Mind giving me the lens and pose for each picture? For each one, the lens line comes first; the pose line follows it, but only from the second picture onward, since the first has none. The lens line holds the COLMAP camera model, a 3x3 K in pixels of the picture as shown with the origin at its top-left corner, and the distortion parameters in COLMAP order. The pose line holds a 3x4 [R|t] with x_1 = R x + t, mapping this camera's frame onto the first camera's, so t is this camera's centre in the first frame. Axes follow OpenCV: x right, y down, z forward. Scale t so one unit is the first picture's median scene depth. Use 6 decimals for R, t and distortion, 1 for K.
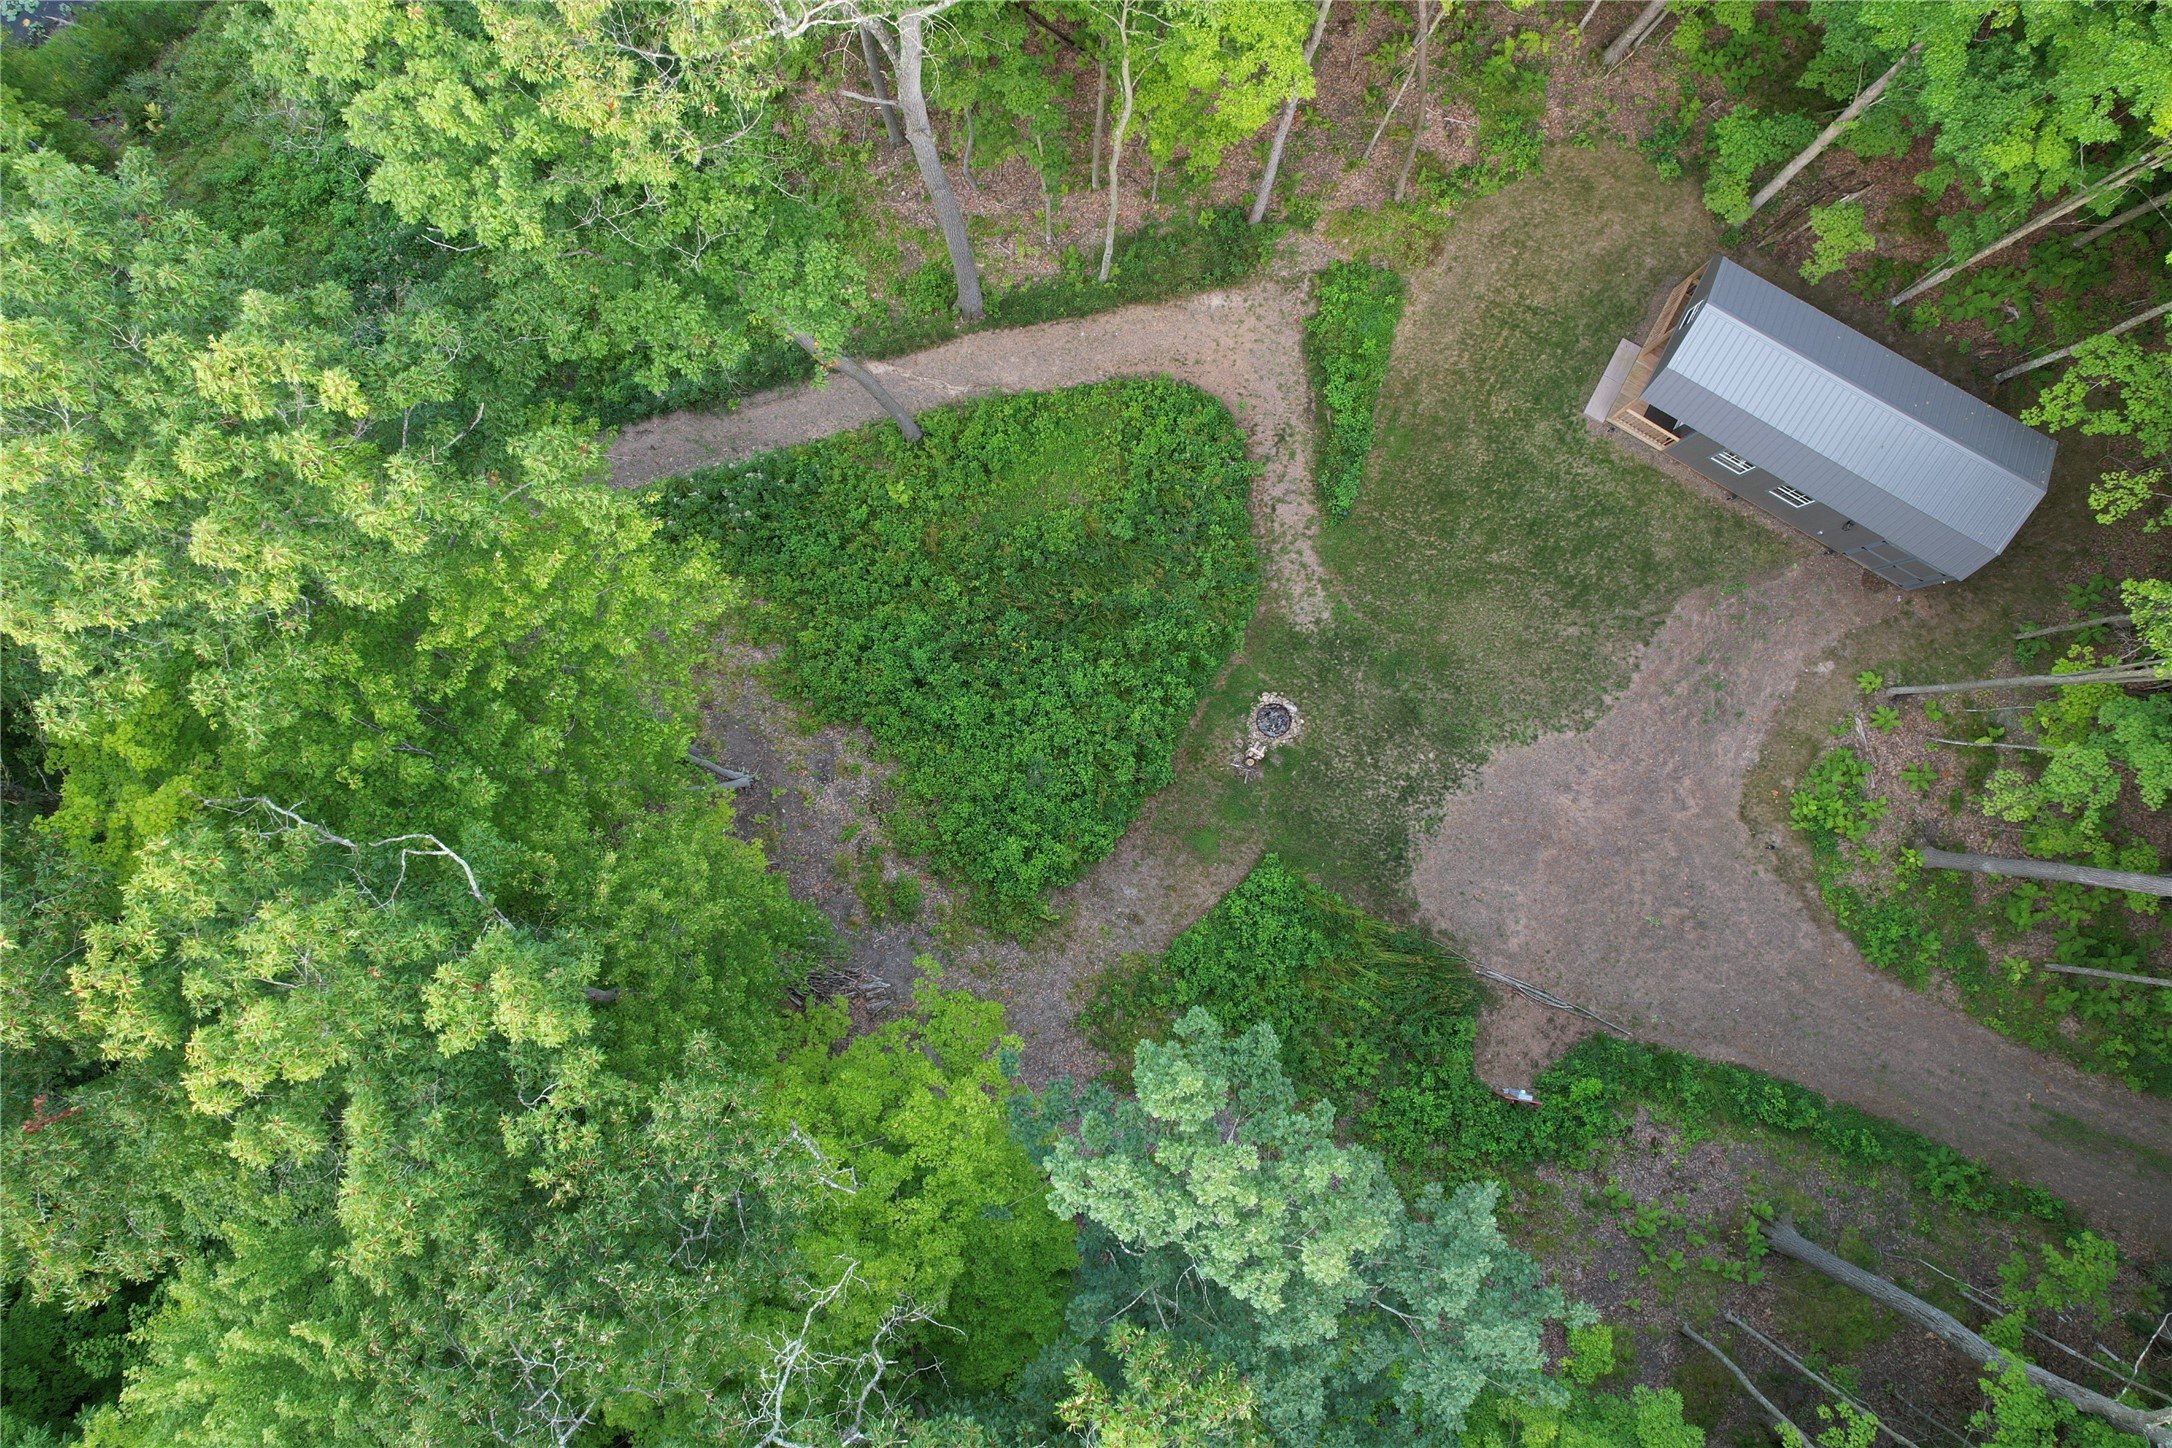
lens RADIAL K [[1389.0, 0, 1075.1], [0, 1389.0, 743.9], [0, 0, 1]] dist [-0.076541, 0.068784]
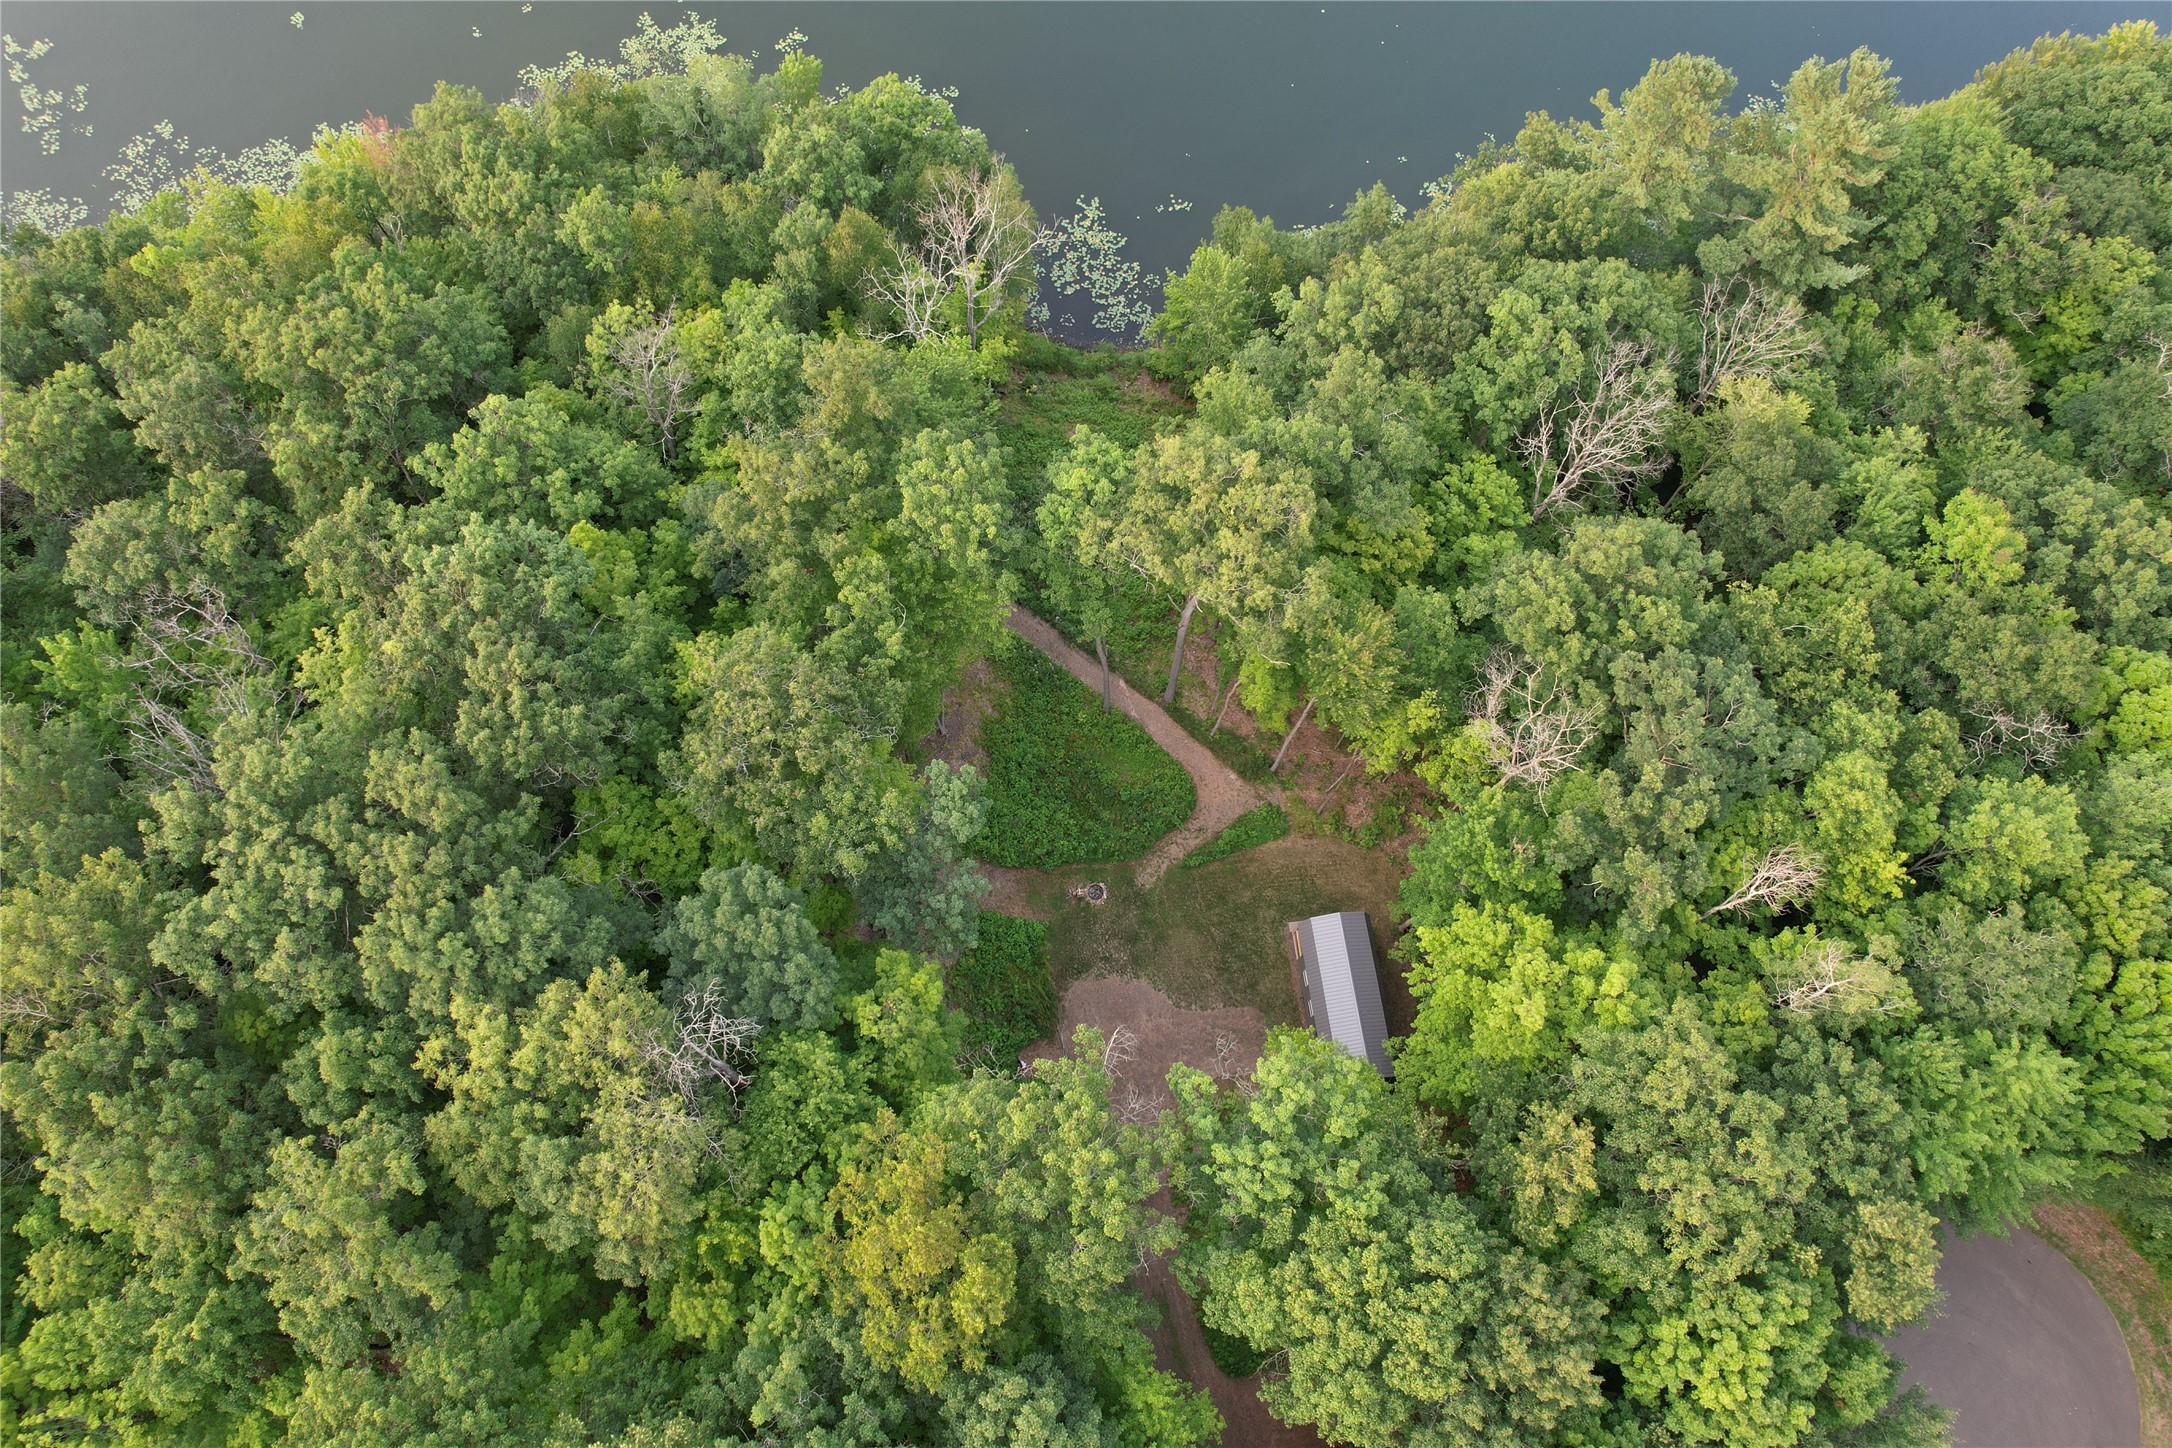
lens RADIAL K [[1389.0, 0, 1075.1], [0, 1389.0, 743.9], [0, 0, 1]] dist [-0.076541, 0.068784]
pose [[0.586427, 0.761895, -0.274991, 0.558626], [-0.809993, 0.553261, -0.194458, 0.315663], [0.003985, 0.336776, 0.941576, -1.217684]]
